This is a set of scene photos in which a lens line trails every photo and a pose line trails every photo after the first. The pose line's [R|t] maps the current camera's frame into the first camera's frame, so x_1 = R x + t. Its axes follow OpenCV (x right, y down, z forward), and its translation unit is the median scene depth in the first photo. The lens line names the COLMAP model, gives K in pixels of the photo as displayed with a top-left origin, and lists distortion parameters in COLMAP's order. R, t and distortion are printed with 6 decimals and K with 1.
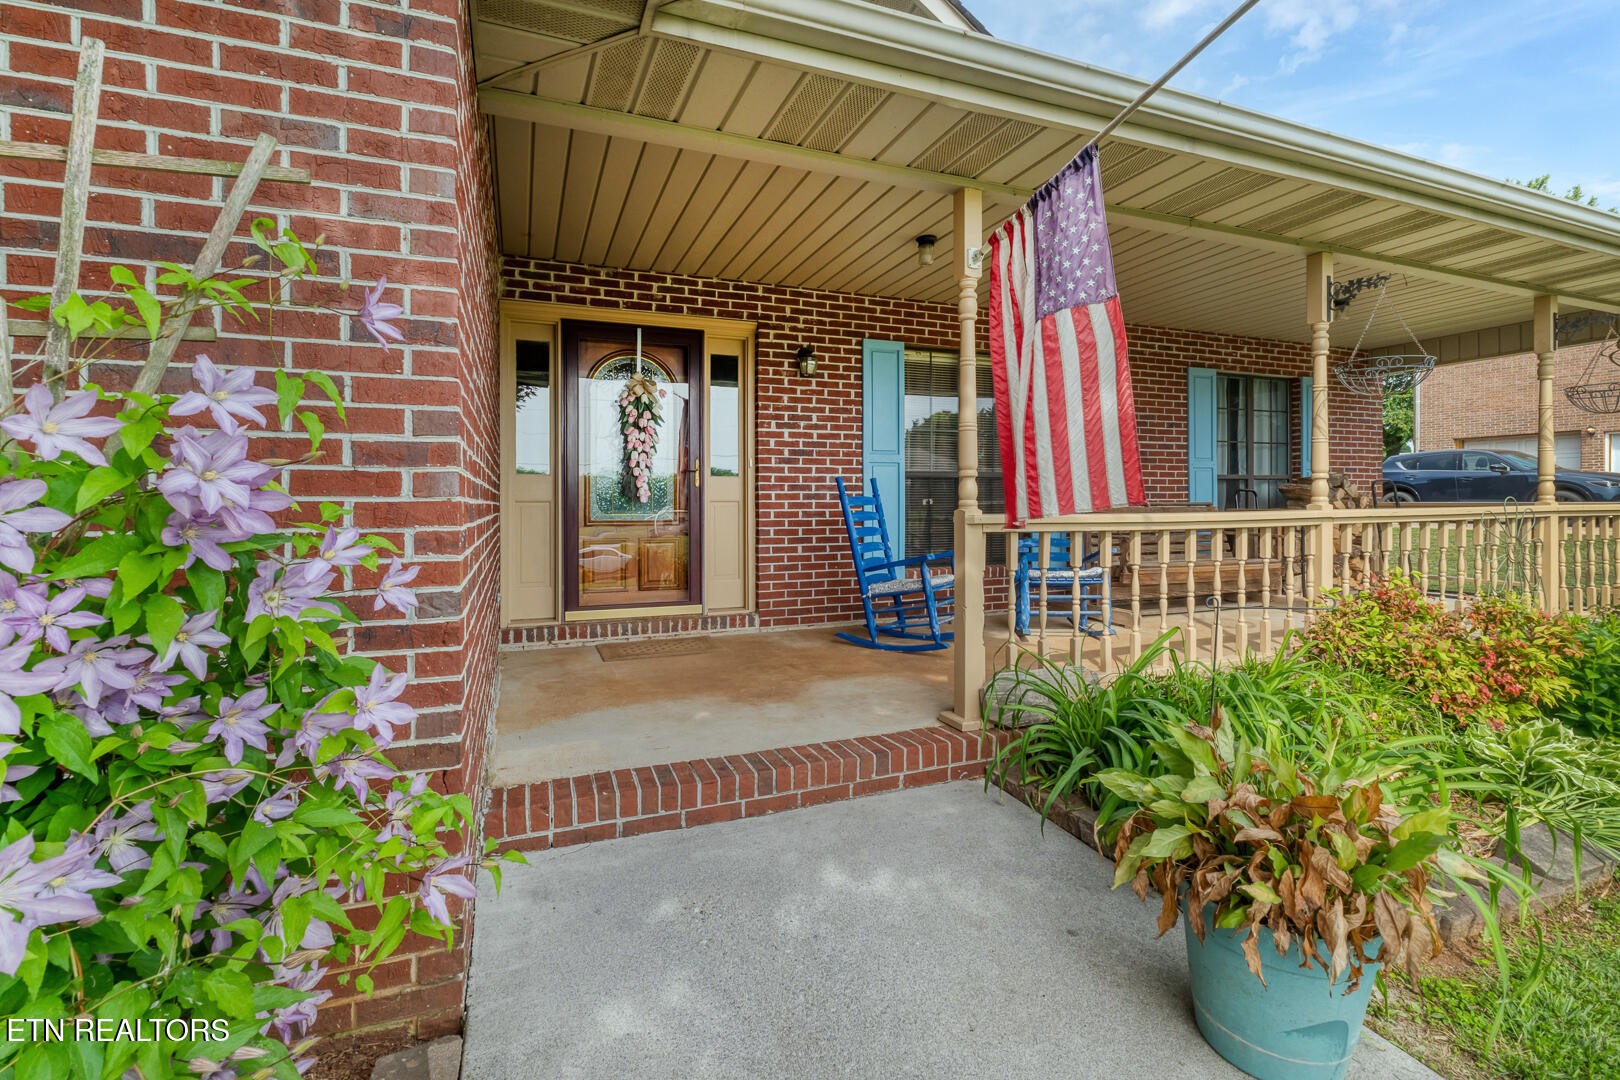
lens RADIAL K [[694.6, 0, 822.2], [0, 694.6, 509.1], [0, 0, 1]] dist [-0.004474, 0.000075]
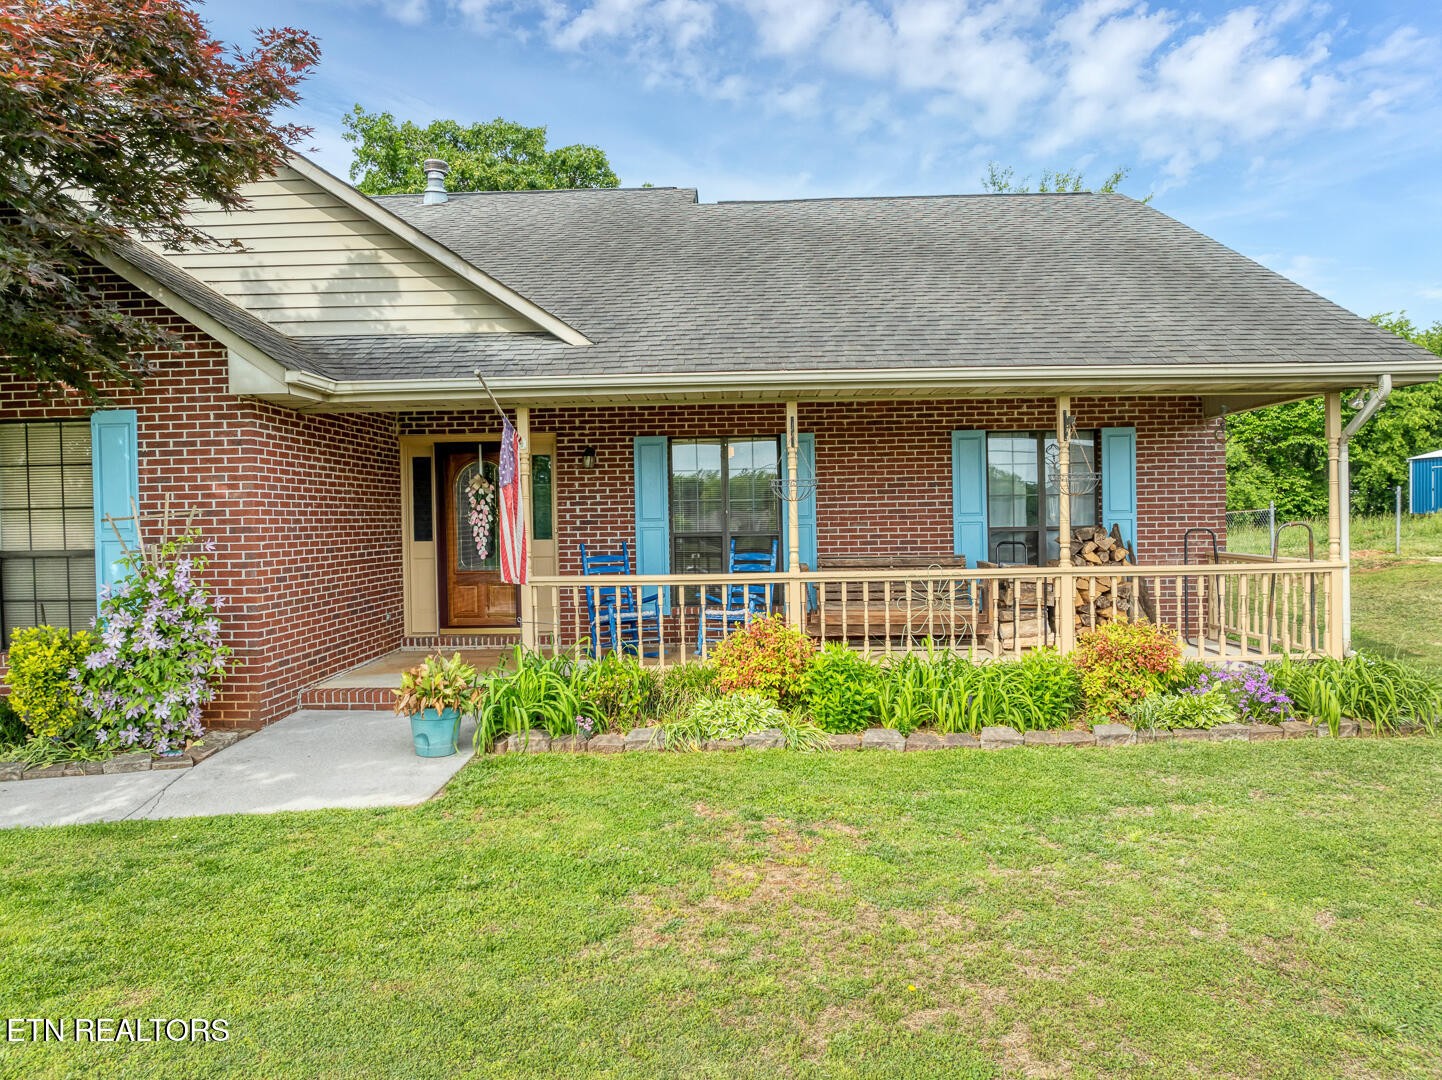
lens RADIAL K [[1030.0, 0, 733.9], [0, 1030.0, 542.1], [0, 0, 1]] dist [-0.032107, -0.004569]
pose [[0.912631, -0.002061, -0.408779, 1.096835], [0.010322, 0.999785, 0.018003, -0.076778], [0.408654, -0.020649, 0.912456, -0.782656]]
